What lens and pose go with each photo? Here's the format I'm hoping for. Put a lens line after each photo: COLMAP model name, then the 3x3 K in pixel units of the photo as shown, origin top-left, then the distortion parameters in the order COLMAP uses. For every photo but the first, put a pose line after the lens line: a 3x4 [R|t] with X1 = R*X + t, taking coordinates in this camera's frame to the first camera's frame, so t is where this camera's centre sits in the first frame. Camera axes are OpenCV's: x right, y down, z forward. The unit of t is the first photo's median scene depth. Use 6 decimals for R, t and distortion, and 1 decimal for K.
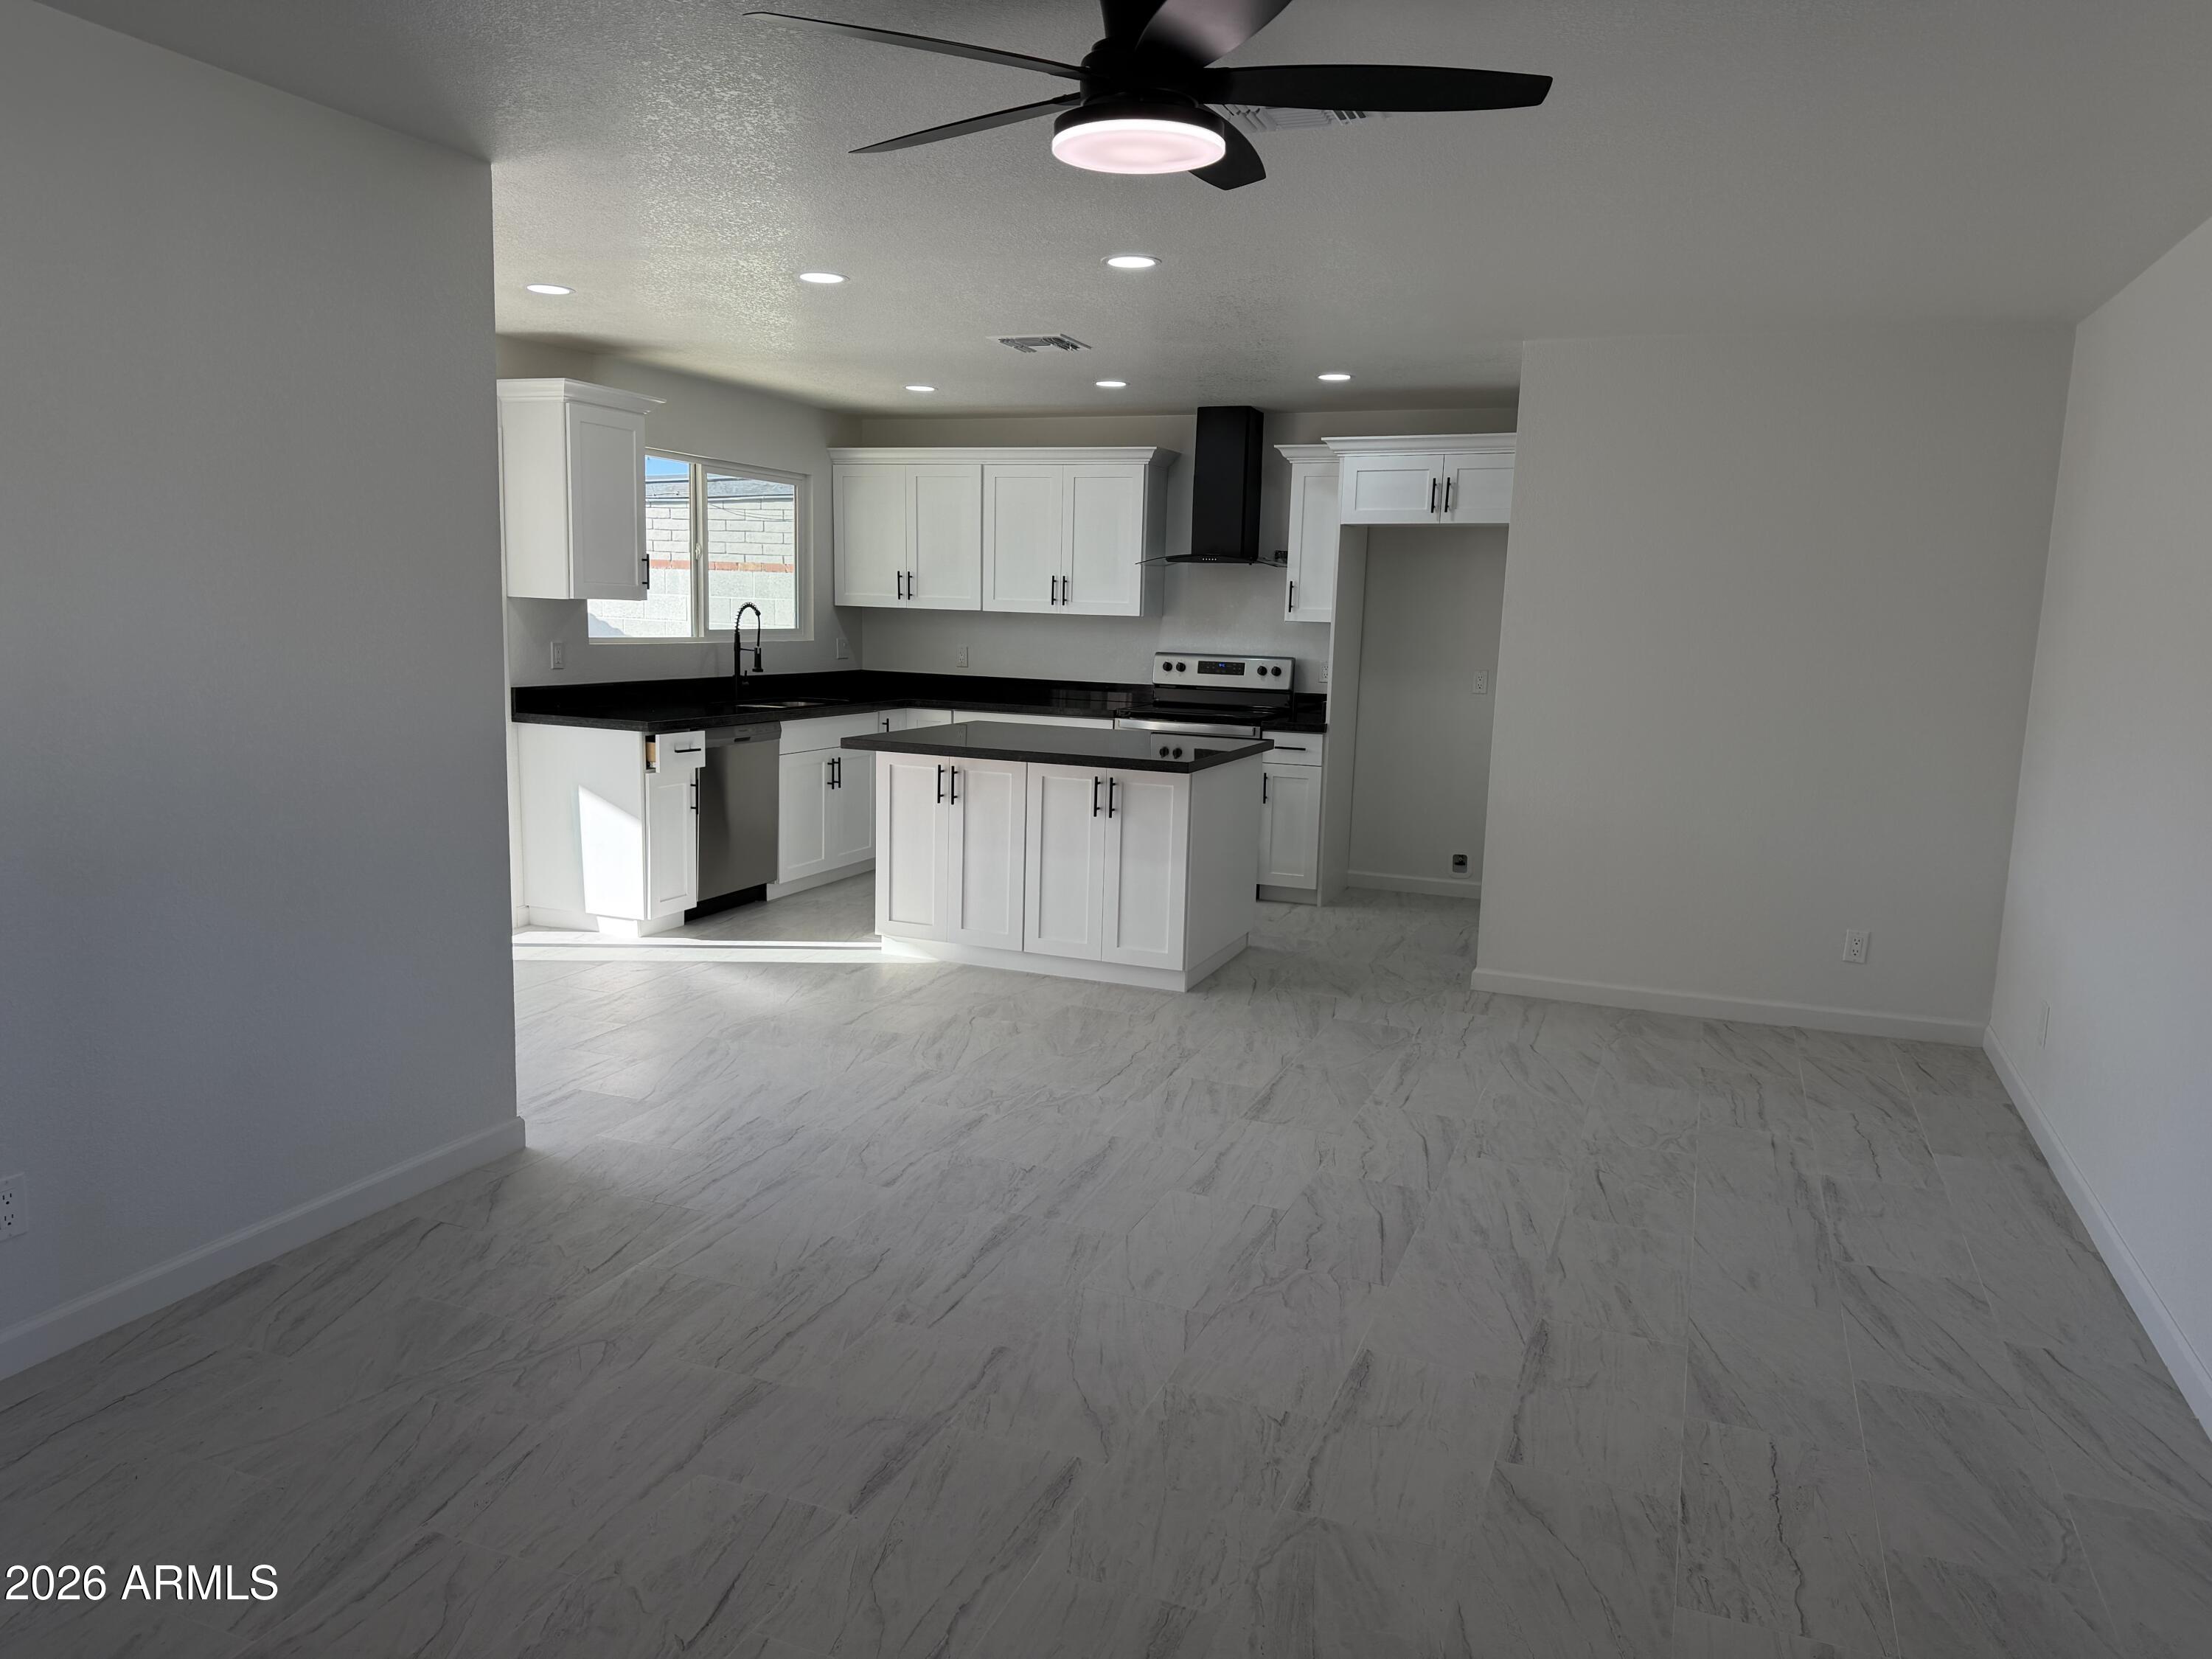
lens RADIAL K [[1569.4, 0, 1109.4], [0, 1569.4, 883.6], [0, 0, 1]] dist [0.075782, 0.004527]
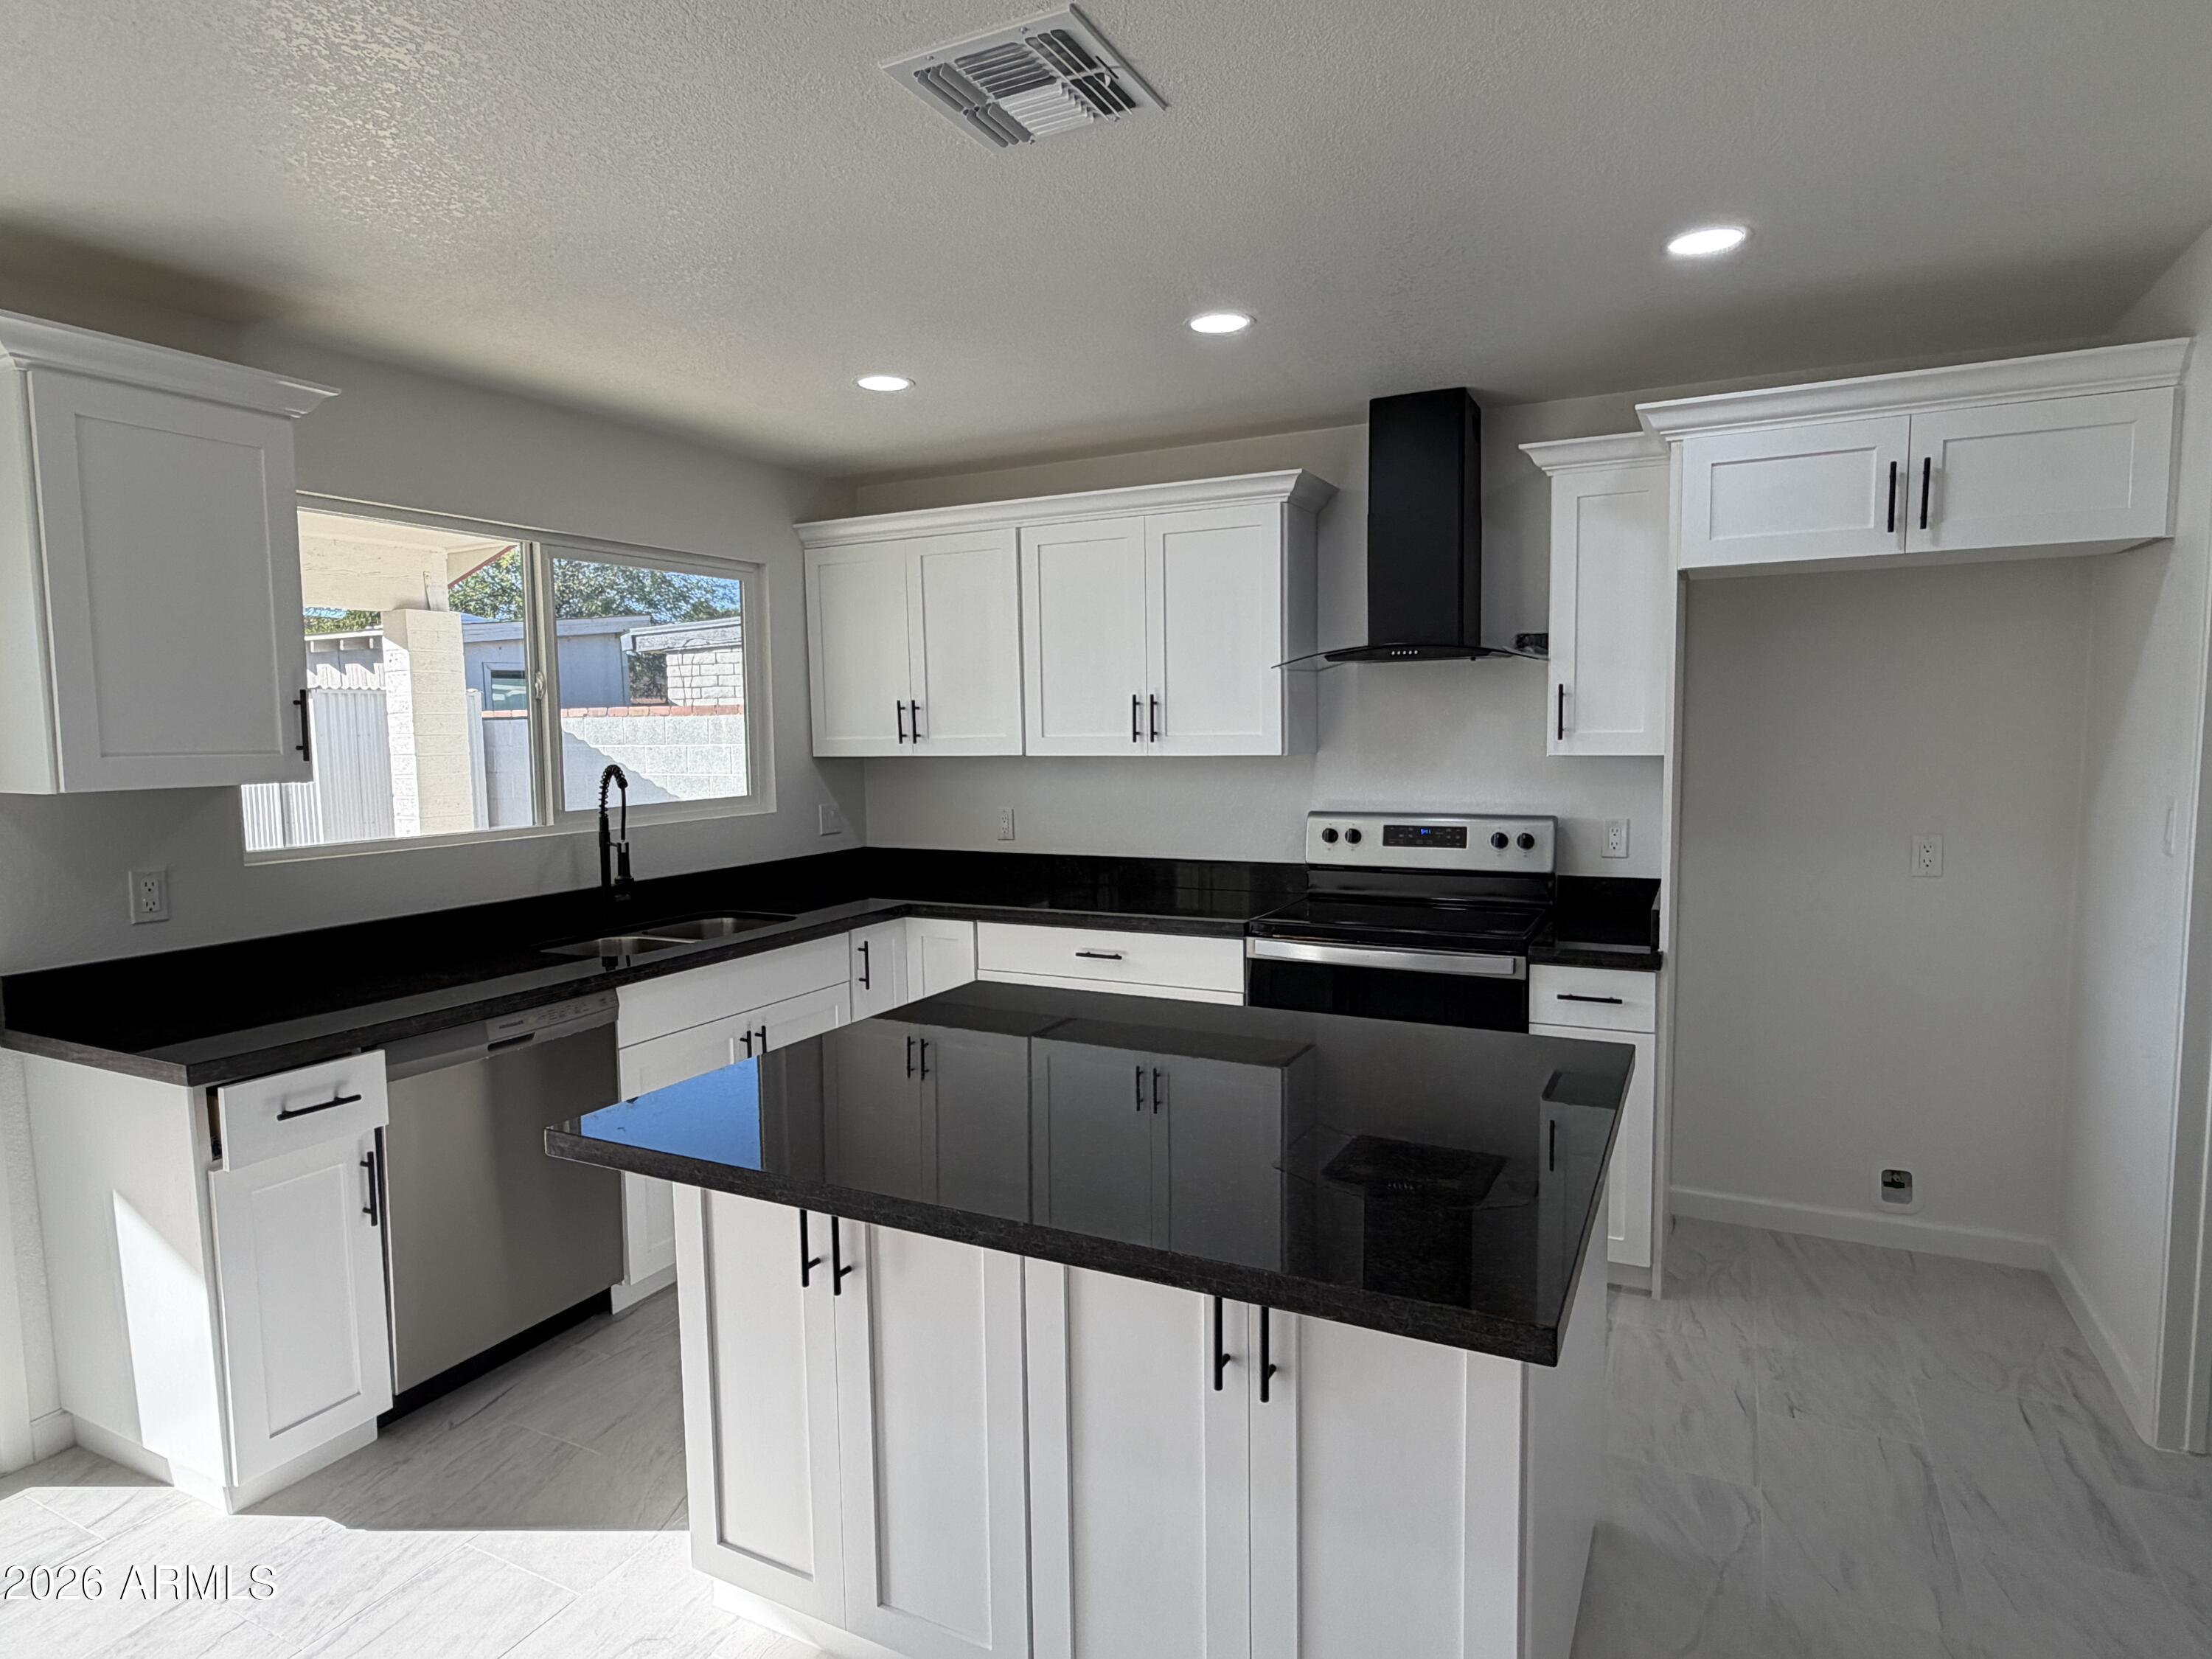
lens RADIAL K [[1225.1, 0, 1116.5], [0, 1225.1, 833.1], [0, 0, 1]] dist [-0.025310, -0.000282]
pose [[0.995525, -0.036255, -0.087267, -0.003621], [0.028357, 0.995530, -0.090092, -0.104732], [0.090143, 0.087214, 0.992103, 0.559630]]
